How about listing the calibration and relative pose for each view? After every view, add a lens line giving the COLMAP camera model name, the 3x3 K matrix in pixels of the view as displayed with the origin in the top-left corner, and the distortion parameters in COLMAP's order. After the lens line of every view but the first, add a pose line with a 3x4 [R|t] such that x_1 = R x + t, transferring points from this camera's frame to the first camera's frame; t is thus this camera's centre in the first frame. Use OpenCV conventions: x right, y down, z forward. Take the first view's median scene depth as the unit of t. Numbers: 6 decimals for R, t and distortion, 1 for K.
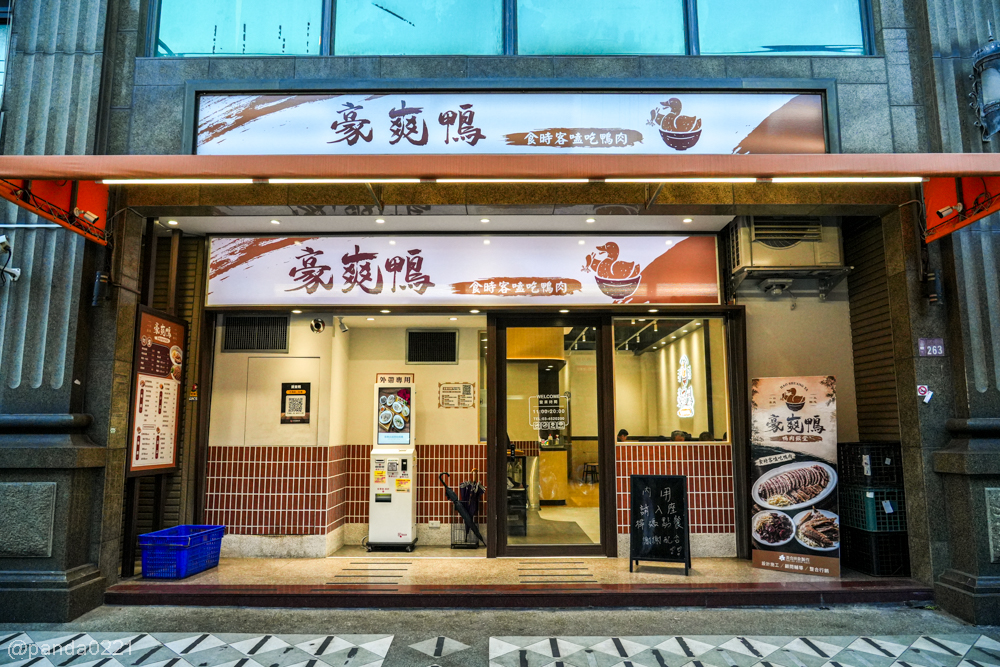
lens RADIAL K [[680.5, 0, 504.9], [0, 680.5, 329.1], [0, 0, 1]] dist [-0.034744, 0.011106]
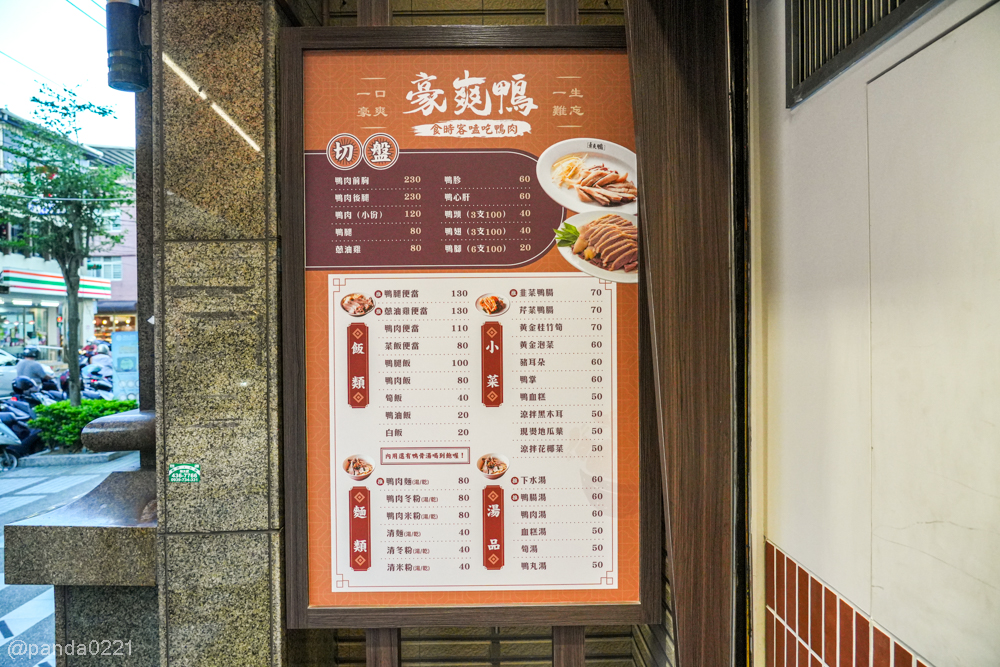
lens RADIAL K [[680.5, 0, 496.0], [0, 680.5, 336.8], [0, 0, 1]] dist [-0.034744, 0.011106]
pose [[0.009728, 0.015169, -0.999838, -0.221895], [0.159638, 0.987037, 0.016528, 0.086504], [0.987128, -0.159773, 0.007180, 0.922773]]
